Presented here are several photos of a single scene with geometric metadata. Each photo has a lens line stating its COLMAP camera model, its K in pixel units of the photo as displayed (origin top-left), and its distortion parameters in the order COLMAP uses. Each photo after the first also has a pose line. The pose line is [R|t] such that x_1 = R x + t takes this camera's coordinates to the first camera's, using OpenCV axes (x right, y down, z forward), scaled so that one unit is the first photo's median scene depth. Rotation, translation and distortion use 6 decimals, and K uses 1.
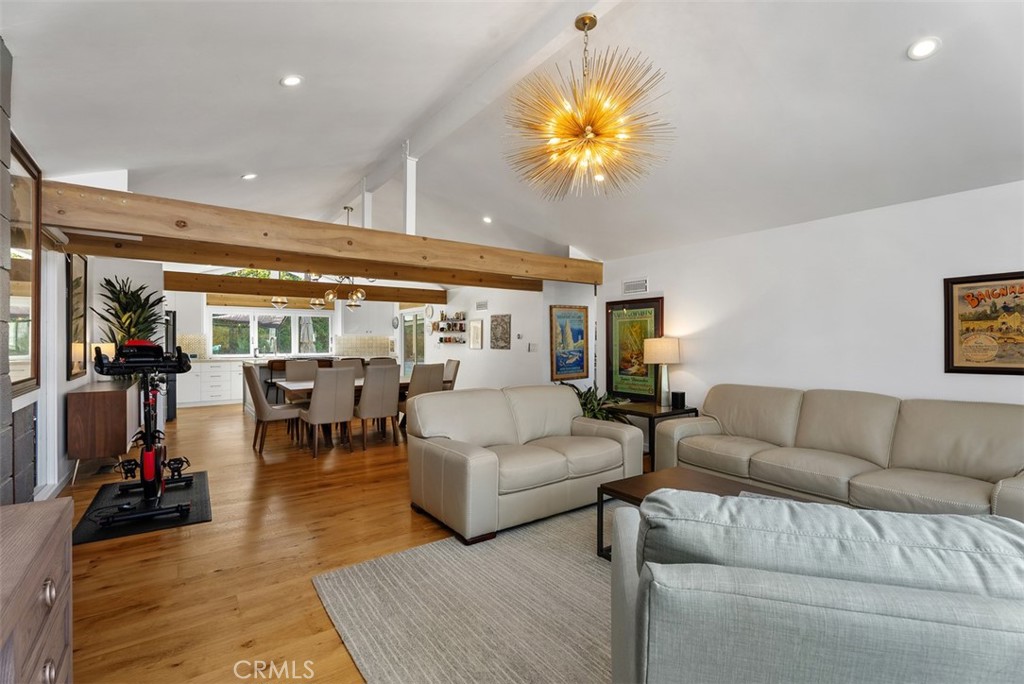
lens RADIAL K [[463.9, 0, 512.0], [0, 463.9, 342.0], [0, 0, 1]] dist [-0.000963, -0.000109]
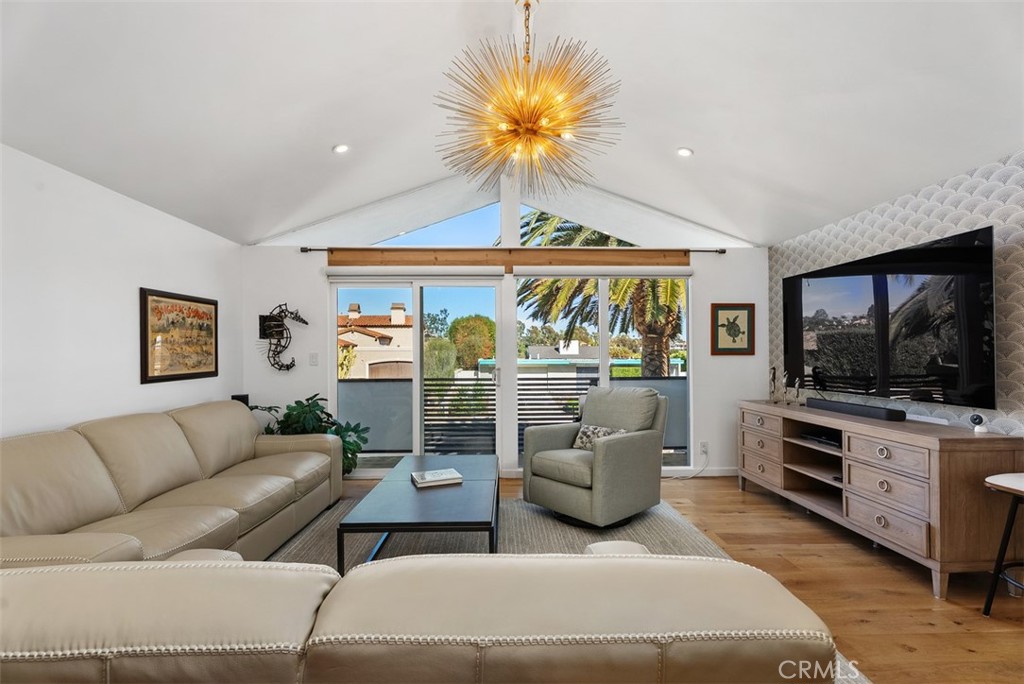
lens RADIAL K [[463.9, 0, 512.0], [0, 463.9, 342.0], [0, 0, 1]] dist [-0.000963, -0.000109]
pose [[-0.820047, 0.013361, 0.572140, -0.277020], [0.000923, 0.999757, -0.022025, -0.000062], [-0.572295, -0.017534, -0.819860, 1.426759]]
